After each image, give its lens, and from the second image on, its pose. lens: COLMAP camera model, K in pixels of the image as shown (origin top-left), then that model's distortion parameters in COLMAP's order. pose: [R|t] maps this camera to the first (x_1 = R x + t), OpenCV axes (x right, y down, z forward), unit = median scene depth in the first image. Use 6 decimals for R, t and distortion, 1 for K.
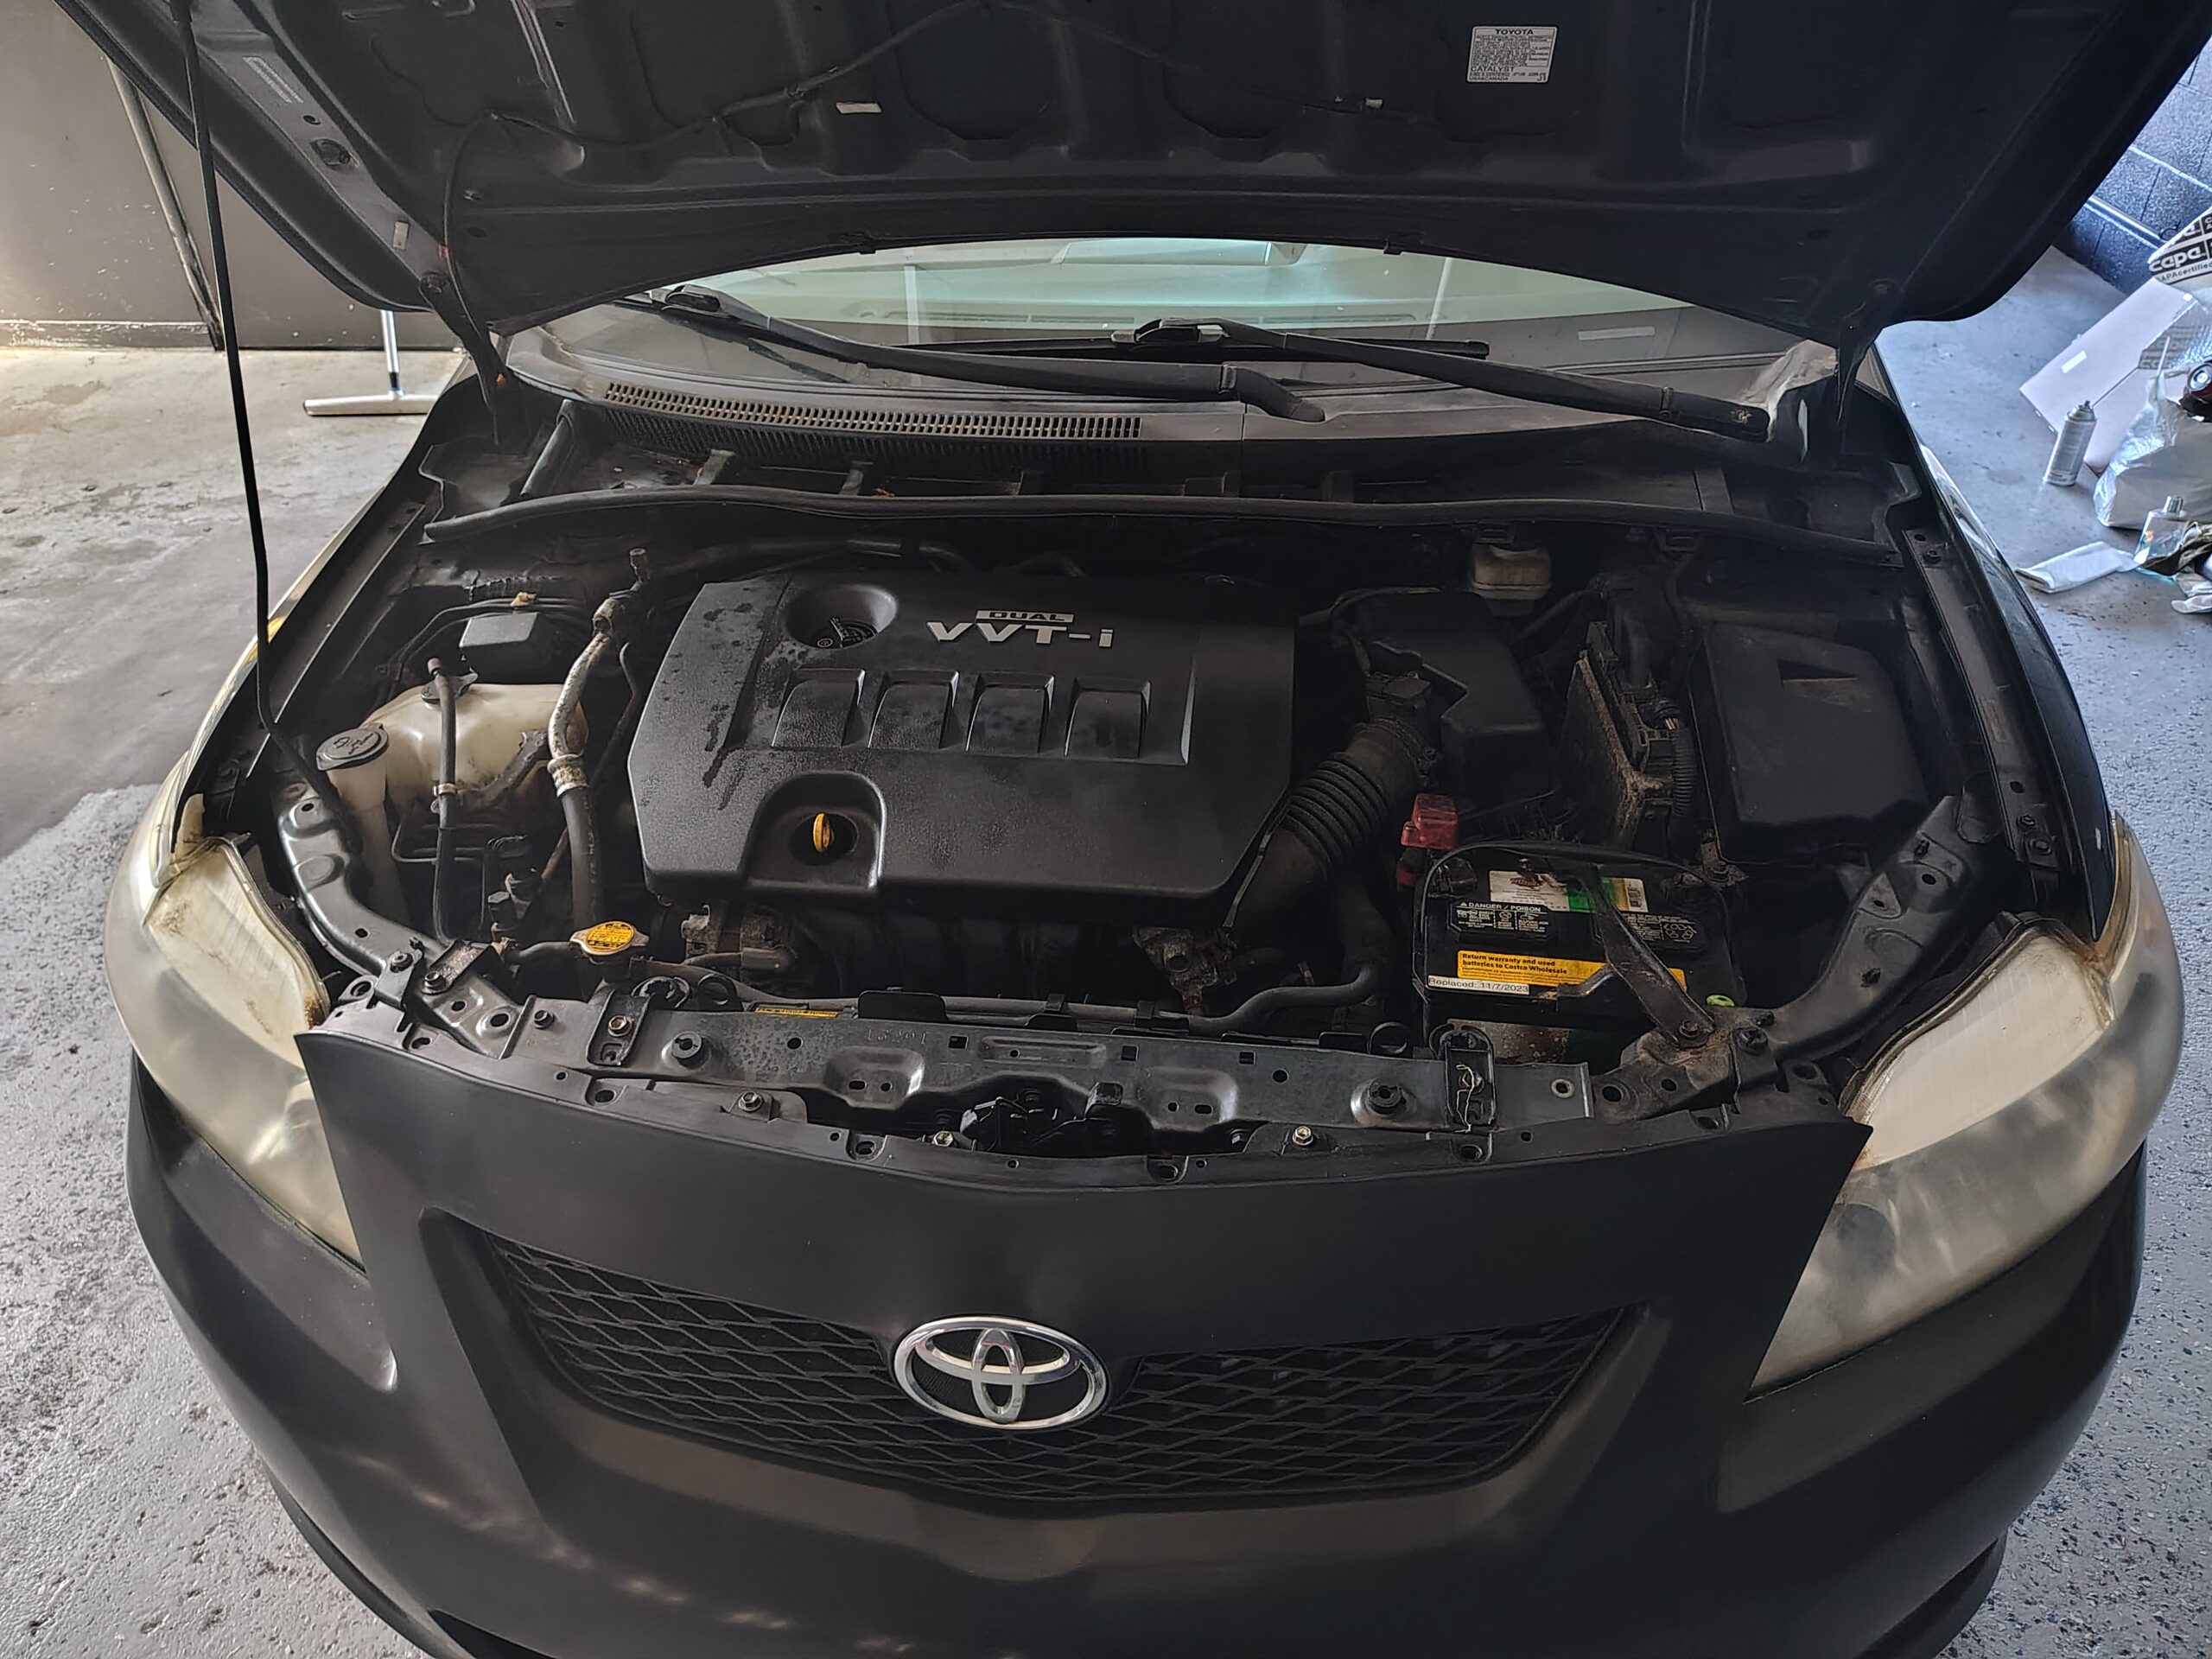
lens RADIAL K [[1536.2, 0, 1094.7], [0, 1536.2, 824.8], [0, 0, 1]] dist [0.005386, -0.003401]
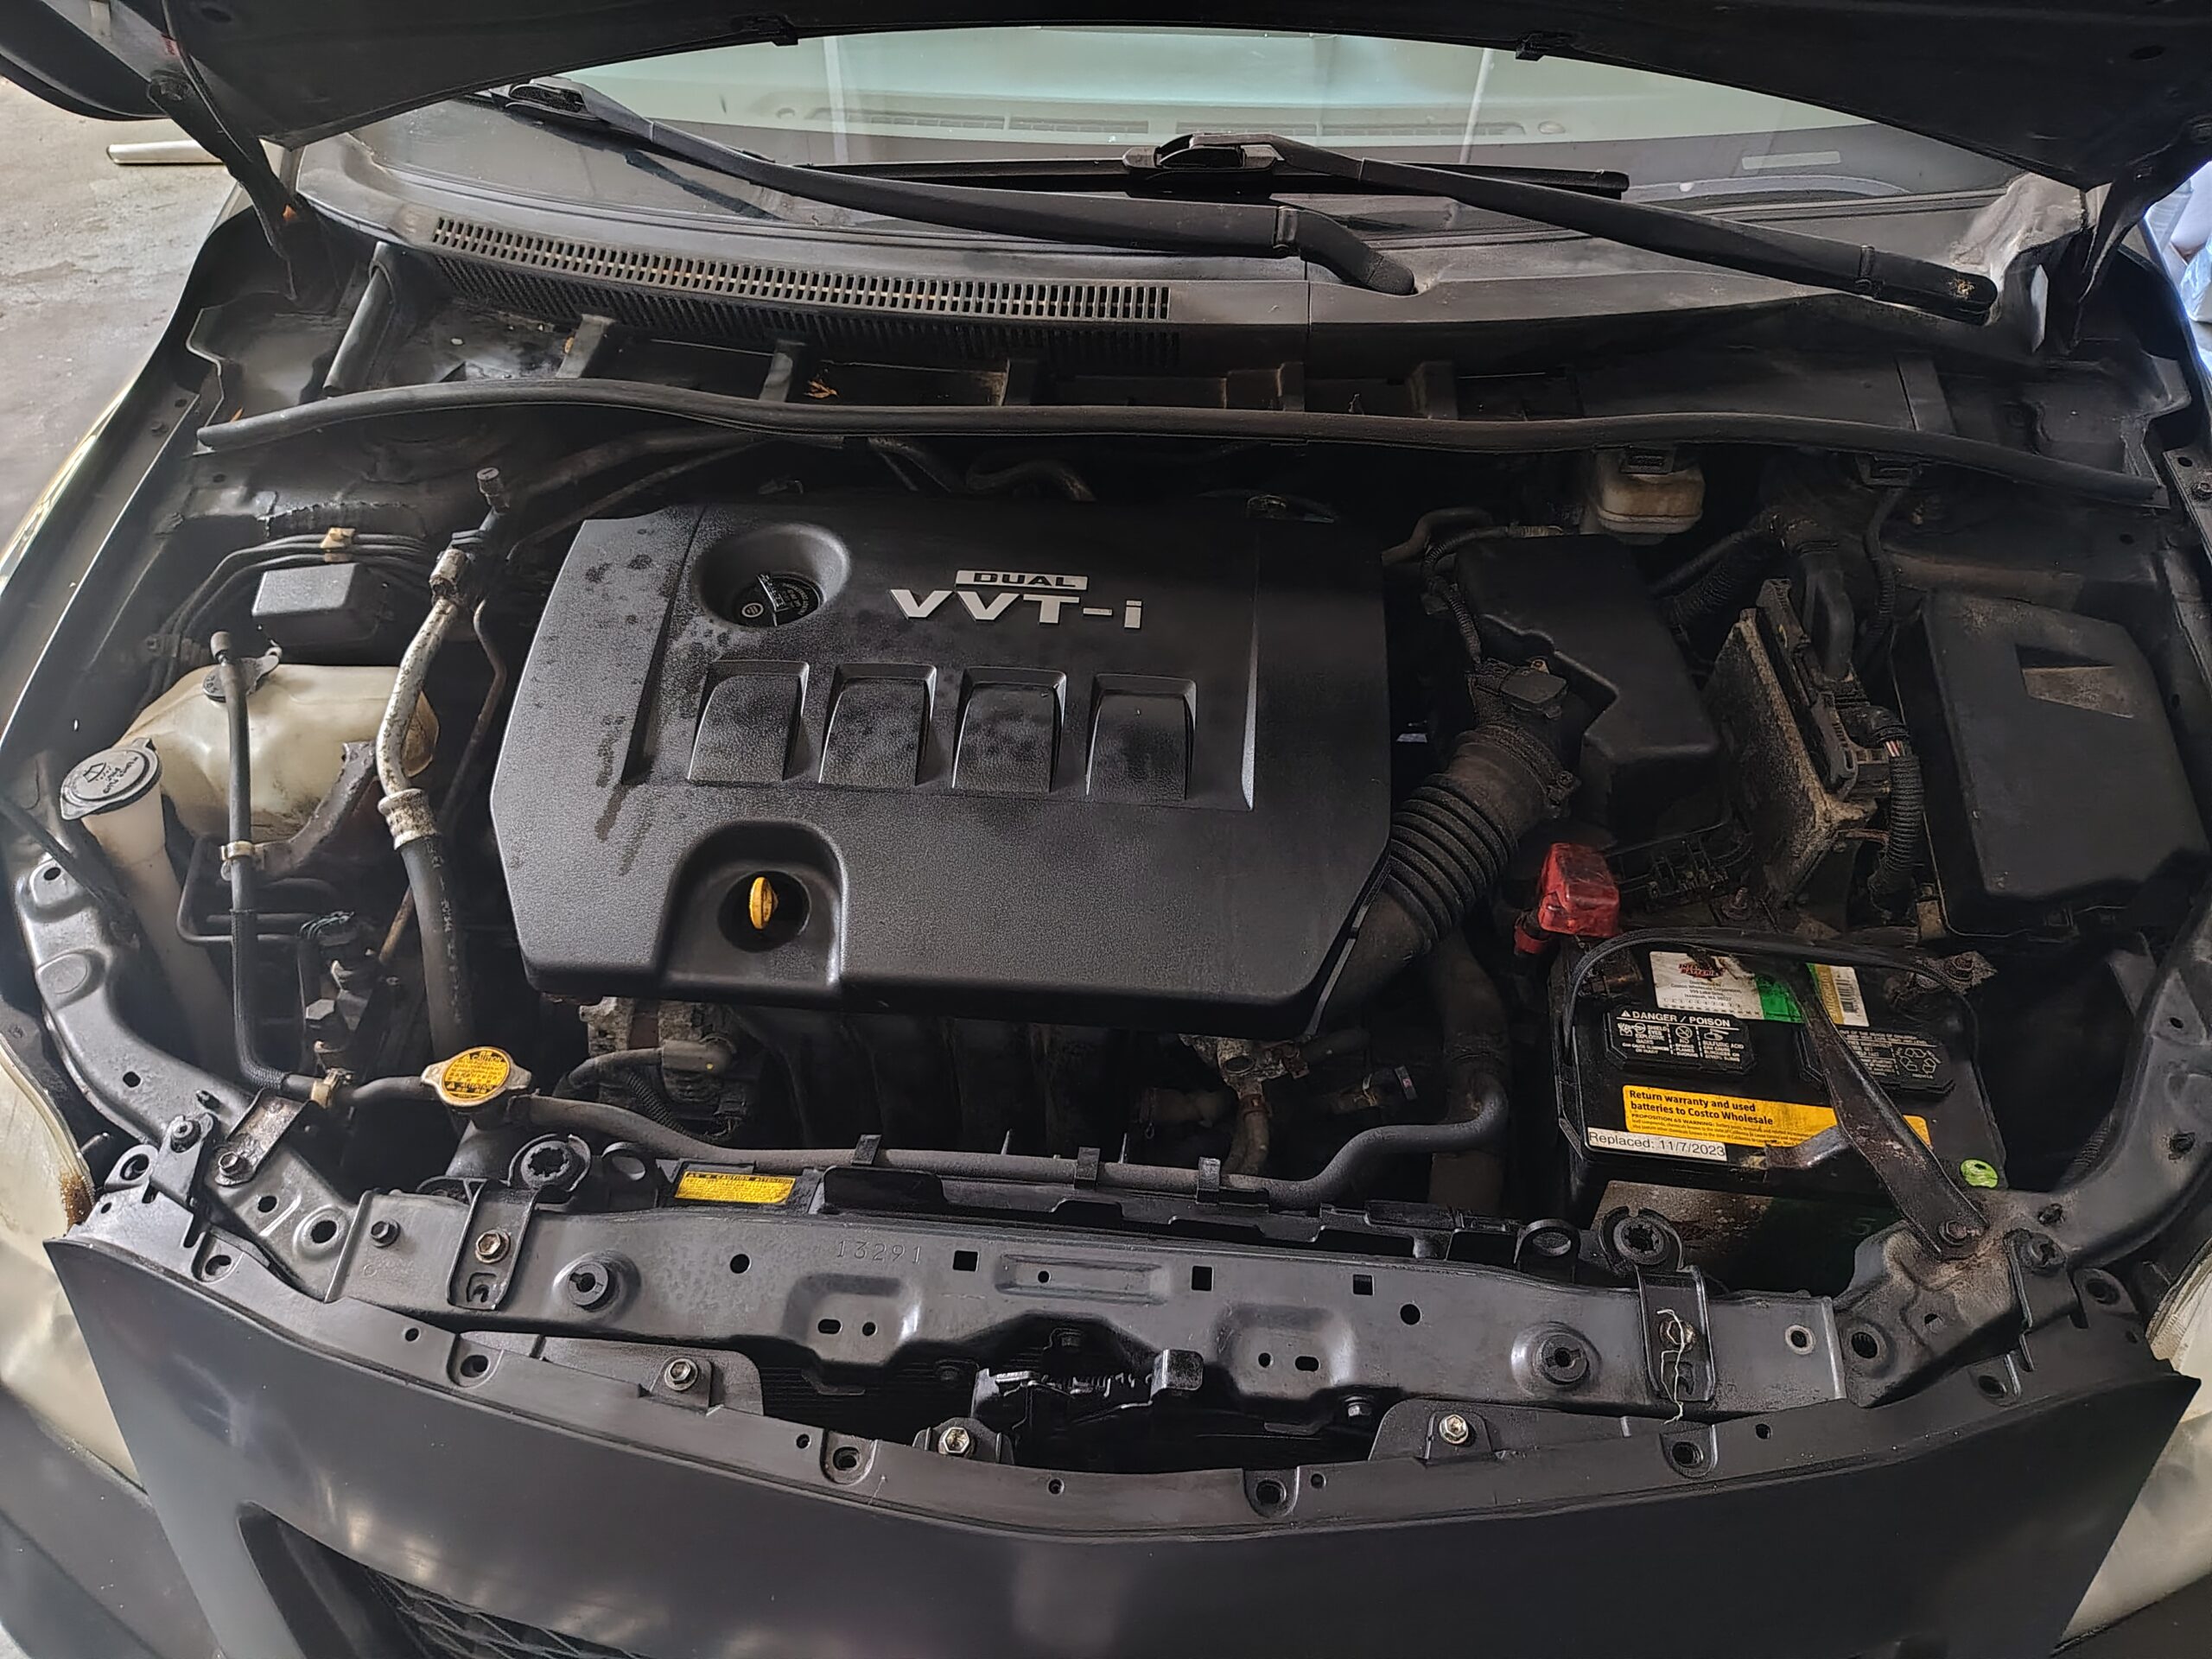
lens RADIAL K [[1557.2, 0, 1106.0], [0, 1557.2, 829.5], [0, 0, 1]] dist [0.029073, -0.066700]
pose [[0.998823, -0.016022, 0.045771, -0.040922], [0.008067, 0.985589, 0.168967, -0.143056], [-0.047819, -0.168399, 0.984558, 0.233311]]
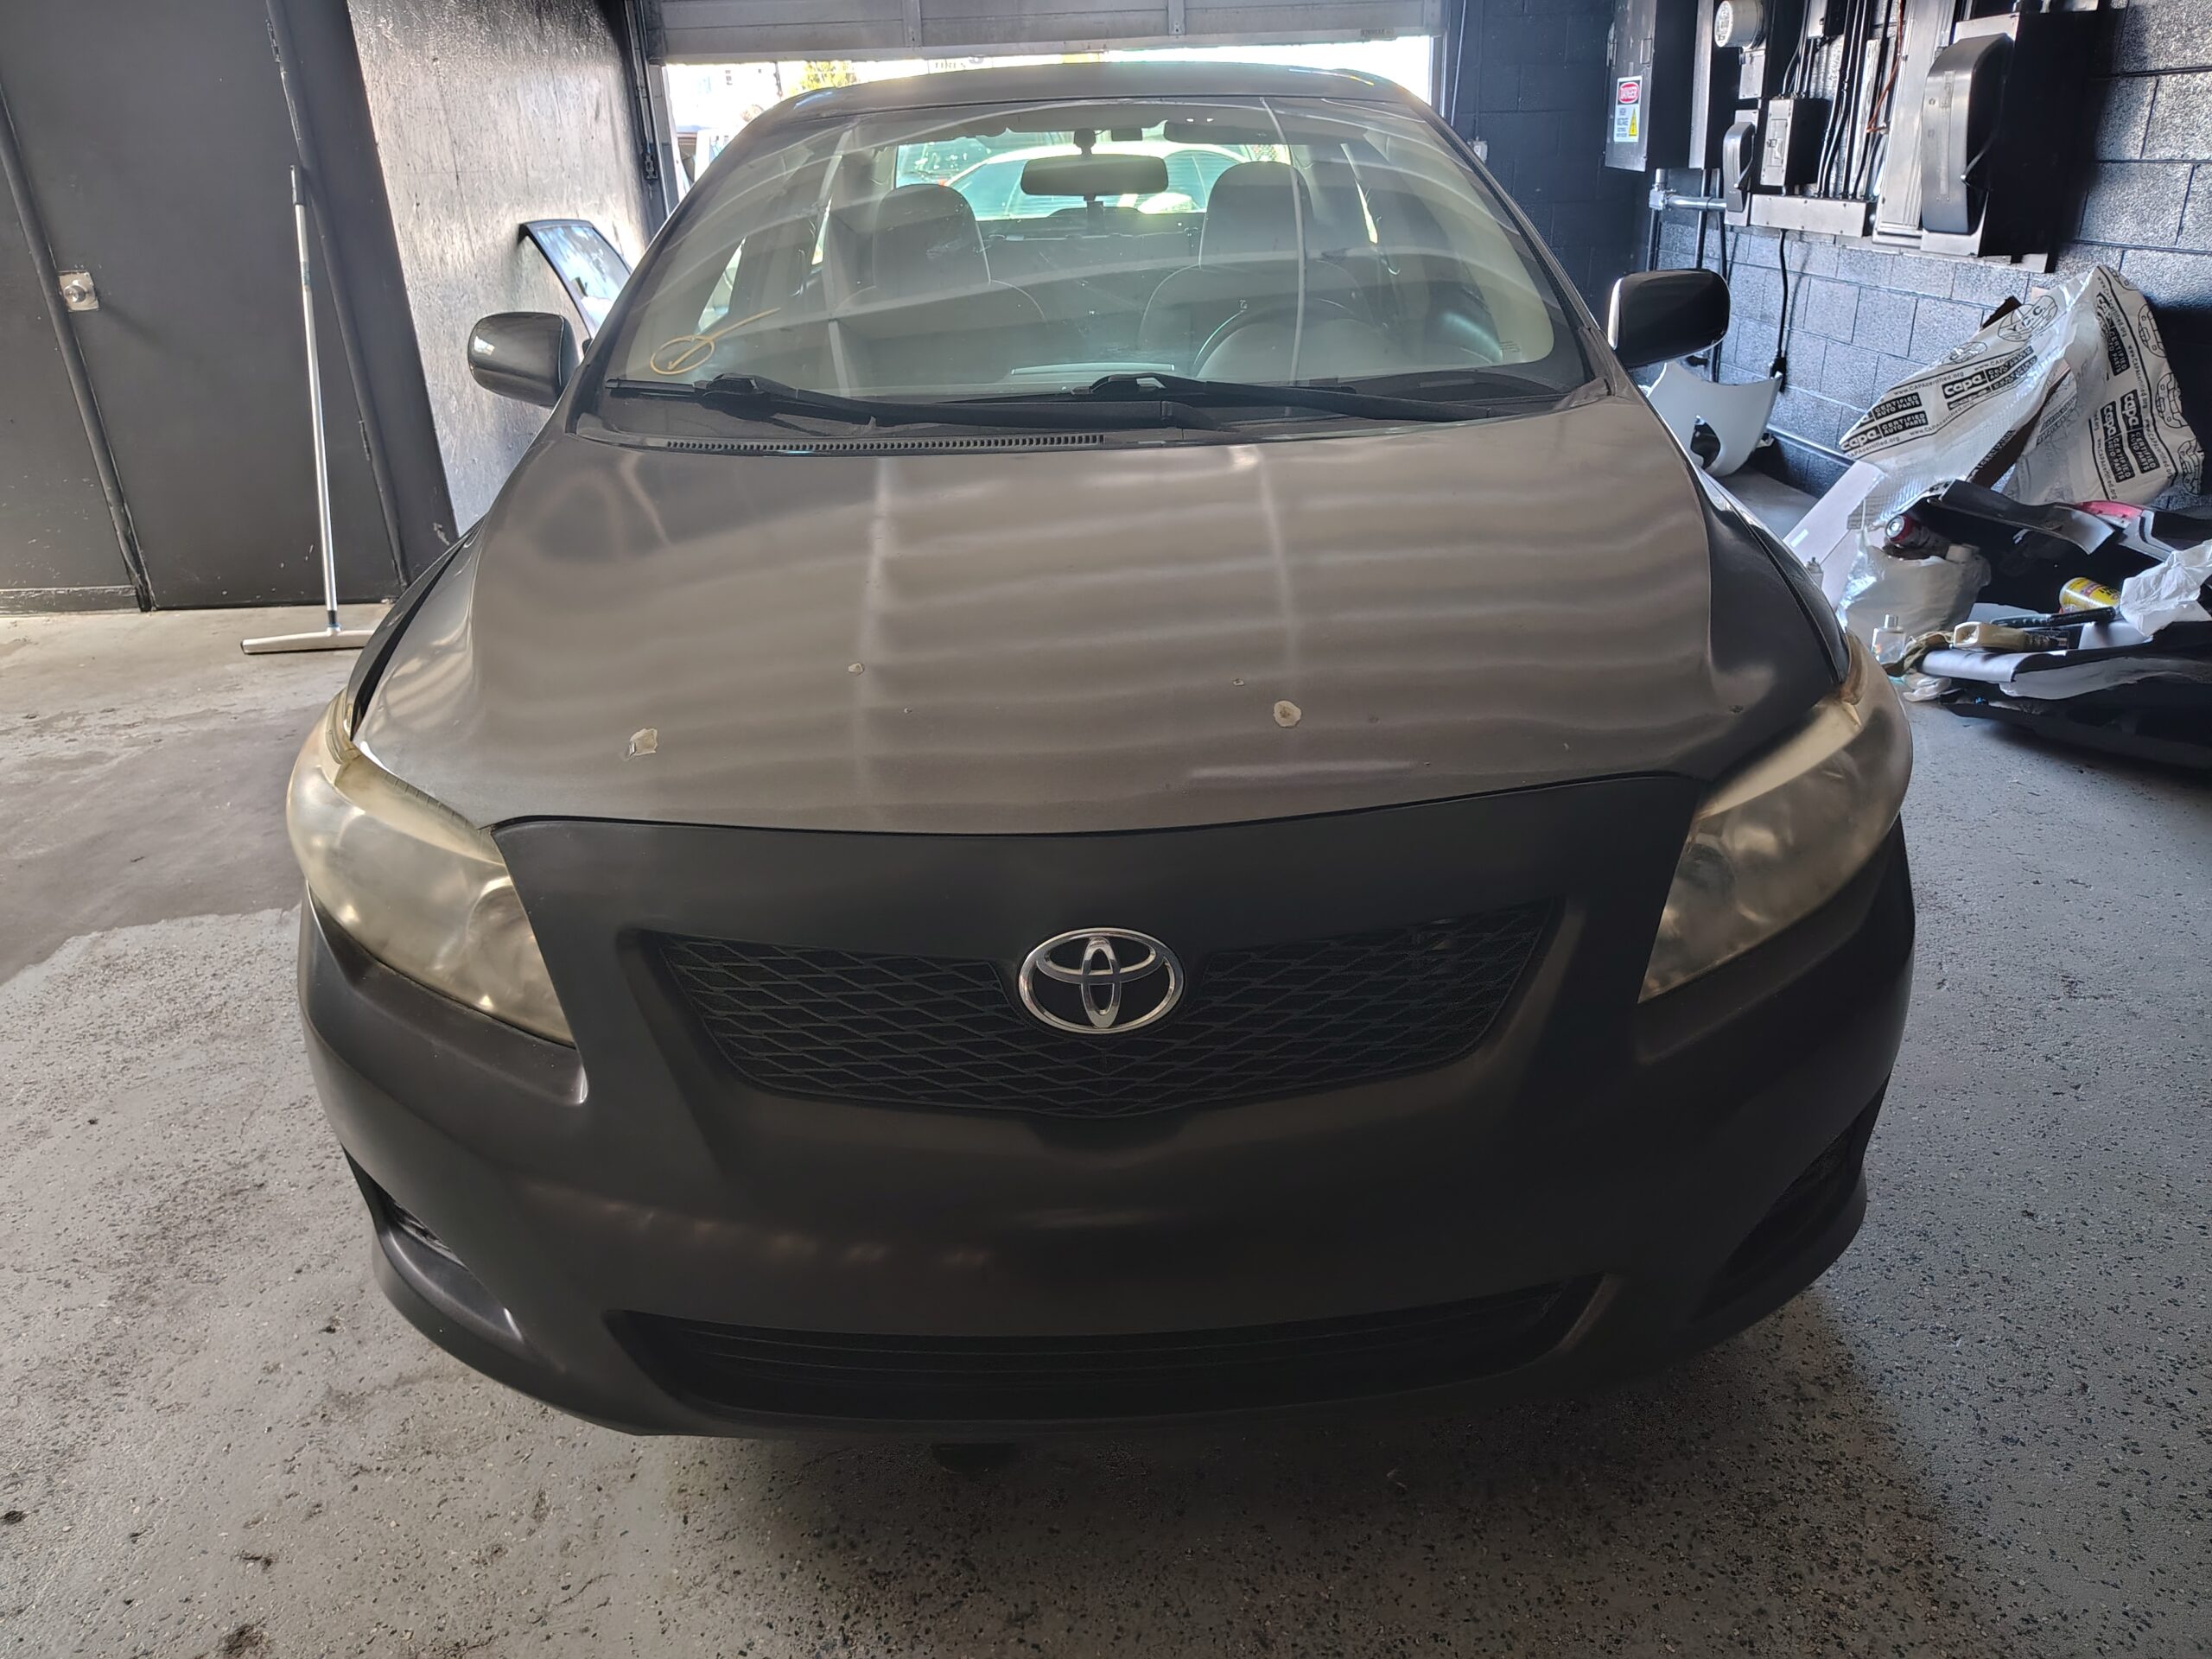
lens RADIAL K [[1527.5, 0, 1135.4], [0, 1527.5, 829.1], [0, 0, 1]] dist [0.002496, -0.002093]
pose [[0.990946, -0.054858, 0.122545, -0.126355], [0.078593, 0.977012, -0.198169, 0.337065], [-0.108857, 0.206006, 0.972477, -0.196734]]
